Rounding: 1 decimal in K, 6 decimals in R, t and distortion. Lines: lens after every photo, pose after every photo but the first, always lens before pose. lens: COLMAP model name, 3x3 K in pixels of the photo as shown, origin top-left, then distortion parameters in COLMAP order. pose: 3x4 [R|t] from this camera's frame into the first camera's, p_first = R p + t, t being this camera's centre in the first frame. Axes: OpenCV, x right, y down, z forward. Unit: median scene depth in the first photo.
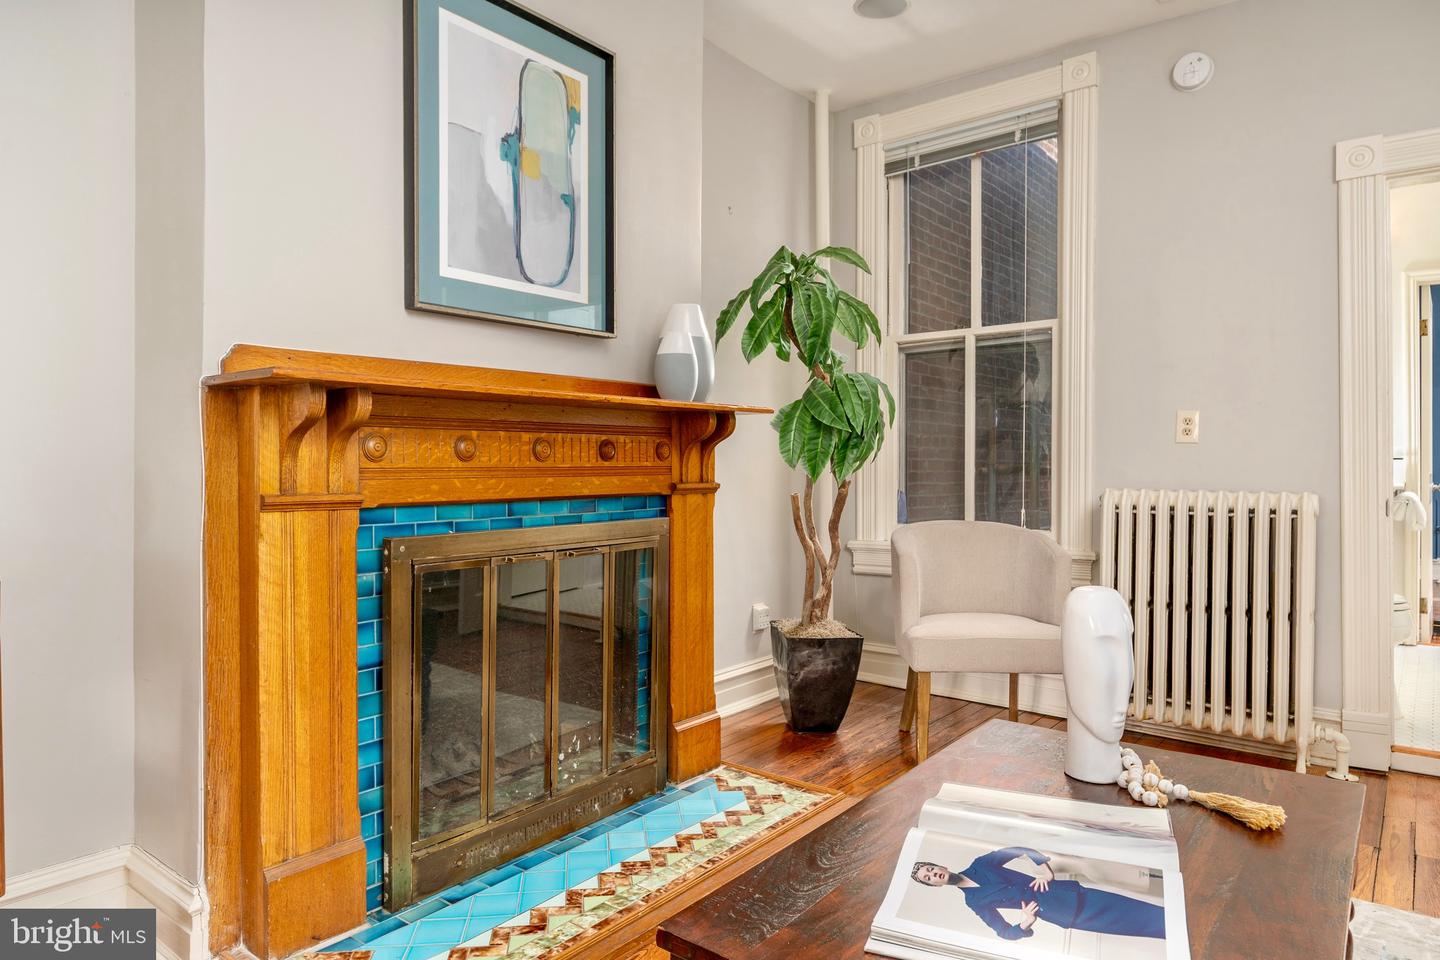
lens RADIAL K [[911.3, 0, 719.9], [0, 911.3, 476.1], [0, 0, 1]] dist [0.000382, -0.003435]
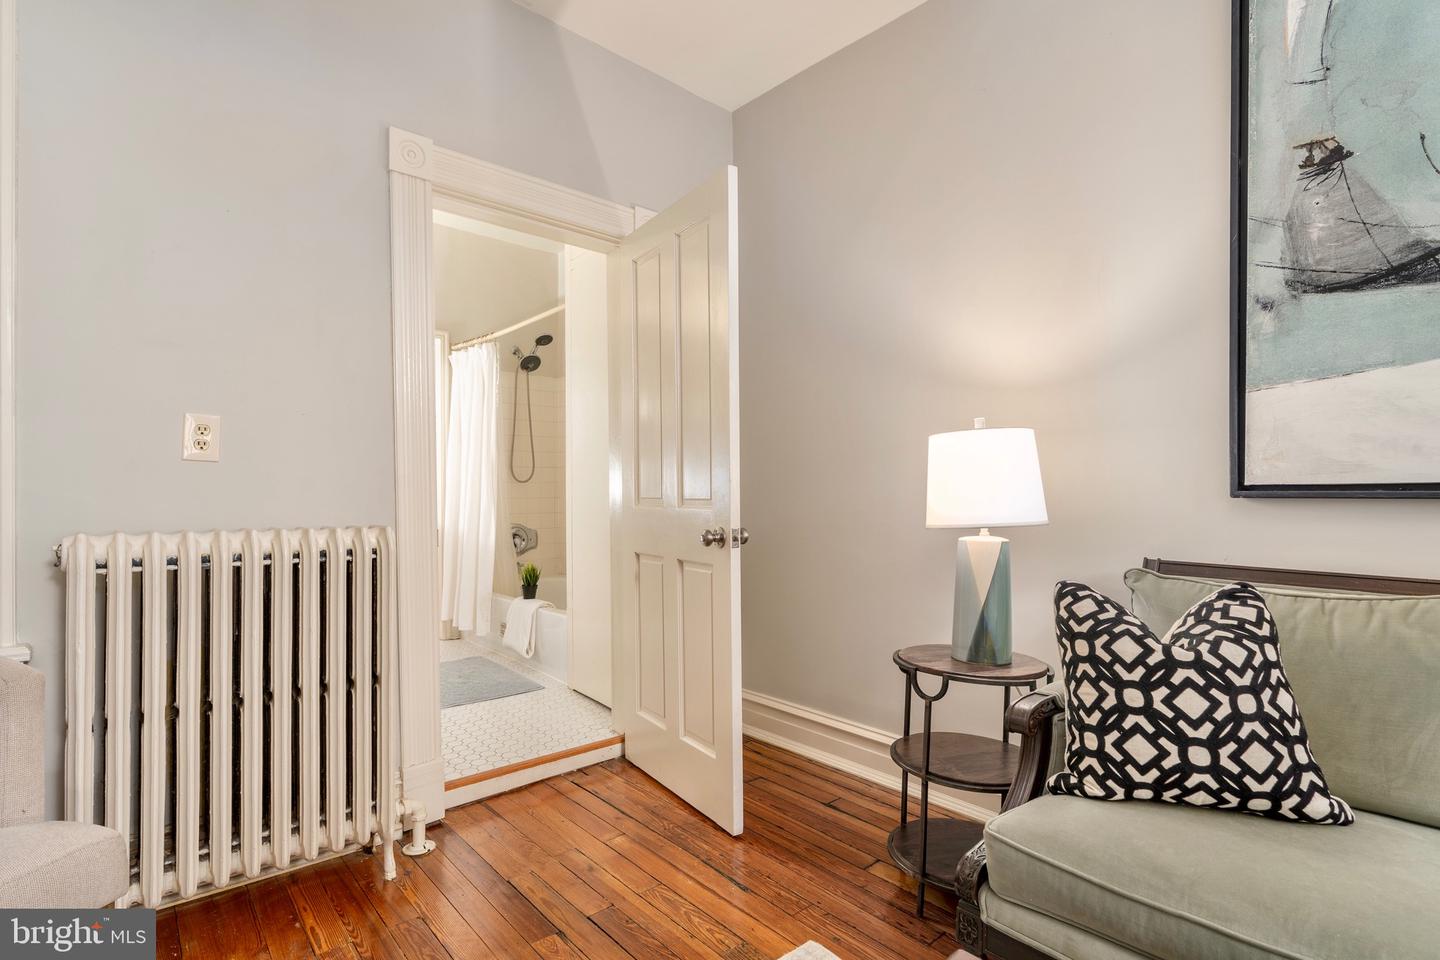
lens RADIAL K [[694.3, 0, 709.0], [0, 694.3, 498.9], [0, 0, 1]] dist [-0.003493, -0.000066]
pose [[0.193944, -0.009326, 0.980968, 0.087743], [0.007921, 0.999937, 0.007940, -0.010568], [-0.980981, 0.006231, 0.194006, 0.633087]]
